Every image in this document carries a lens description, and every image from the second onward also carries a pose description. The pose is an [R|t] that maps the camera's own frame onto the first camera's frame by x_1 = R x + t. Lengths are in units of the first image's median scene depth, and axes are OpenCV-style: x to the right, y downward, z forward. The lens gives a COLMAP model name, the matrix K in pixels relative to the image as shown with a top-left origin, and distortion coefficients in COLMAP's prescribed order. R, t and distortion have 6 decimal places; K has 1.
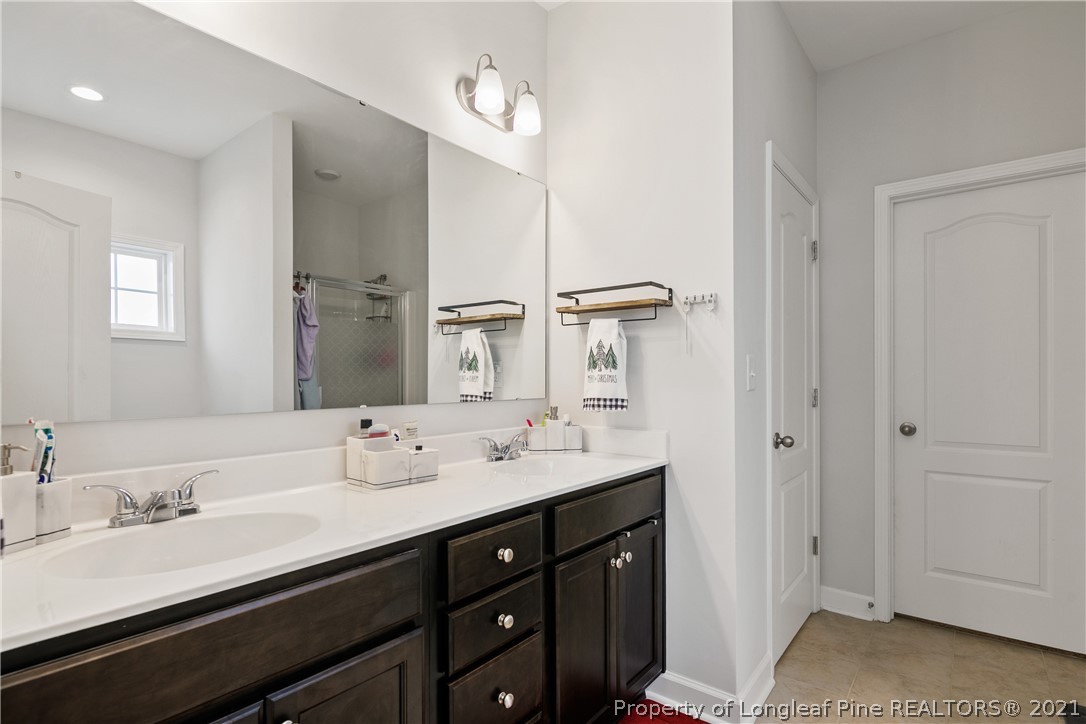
lens RADIAL K [[528.2, 0, 542.5], [0, 528.2, 369.0], [0, 0, 1]] dist [0.003902, -0.003039]
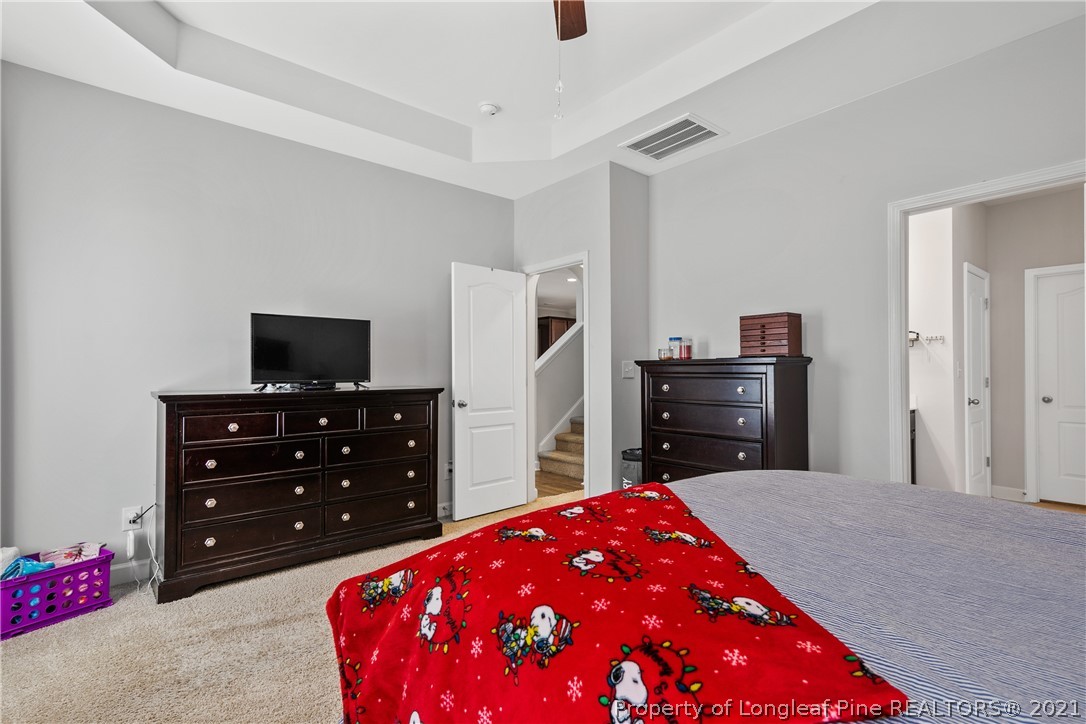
lens RADIAL K [[510.0, 0, 546.8], [0, 510.0, 363.8], [0, 0, 1]] dist [0.021039, 0.000600]
pose [[0.981467, -0.004809, -0.191573, -0.694645], [0.004578, 0.999988, -0.001650, -0.016129], [0.191579, 0.000742, 0.981477, -1.149827]]
